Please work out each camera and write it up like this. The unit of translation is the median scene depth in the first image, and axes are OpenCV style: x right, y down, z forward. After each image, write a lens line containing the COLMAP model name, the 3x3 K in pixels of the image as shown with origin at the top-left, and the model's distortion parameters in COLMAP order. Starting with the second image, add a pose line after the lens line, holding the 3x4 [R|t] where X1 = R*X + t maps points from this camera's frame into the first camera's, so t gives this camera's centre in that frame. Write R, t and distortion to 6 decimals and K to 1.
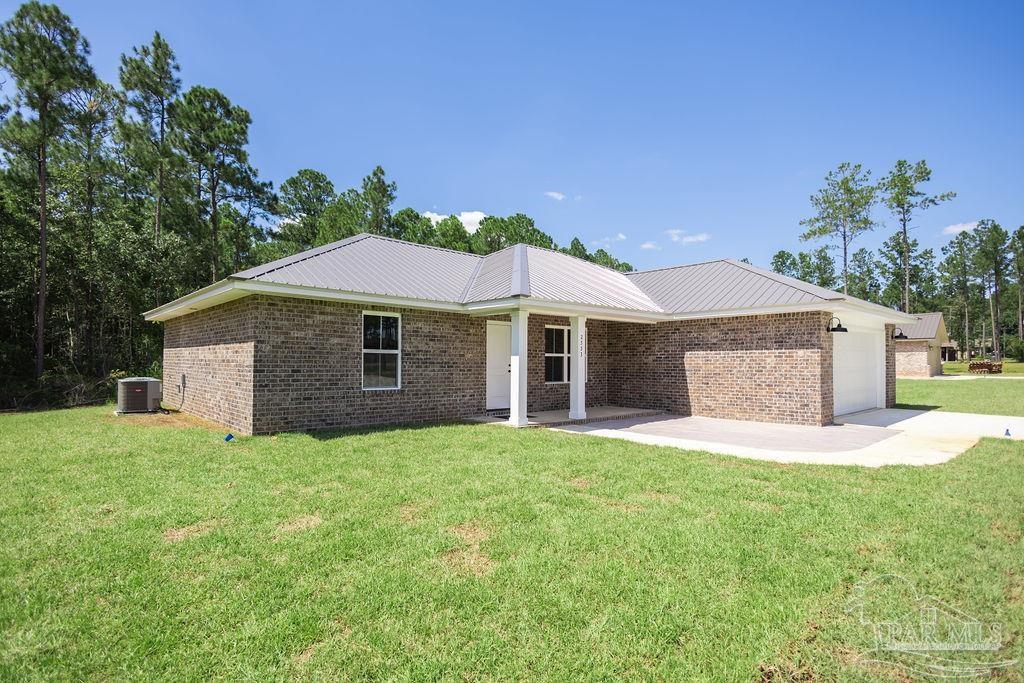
lens RADIAL K [[486.3, 0, 511.7], [0, 486.3, 356.3], [0, 0, 1]] dist [0.032203, 0.000253]
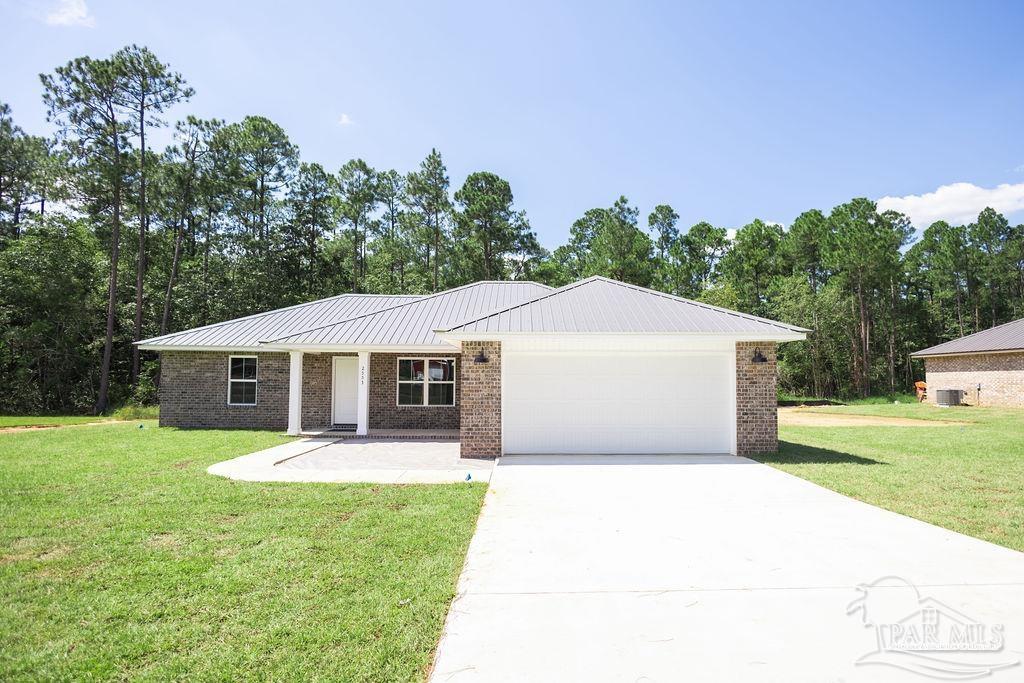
lens RADIAL K [[486.3, 0, 511.7], [0, 486.3, 356.3], [0, 0, 1]] dist [0.032203, 0.000253]
pose [[0.779719, -0.023534, -0.625687, 1.176107], [-0.000324, 0.999278, -0.037989, -0.023874], [0.626129, 0.029824, 0.779149, 0.260576]]
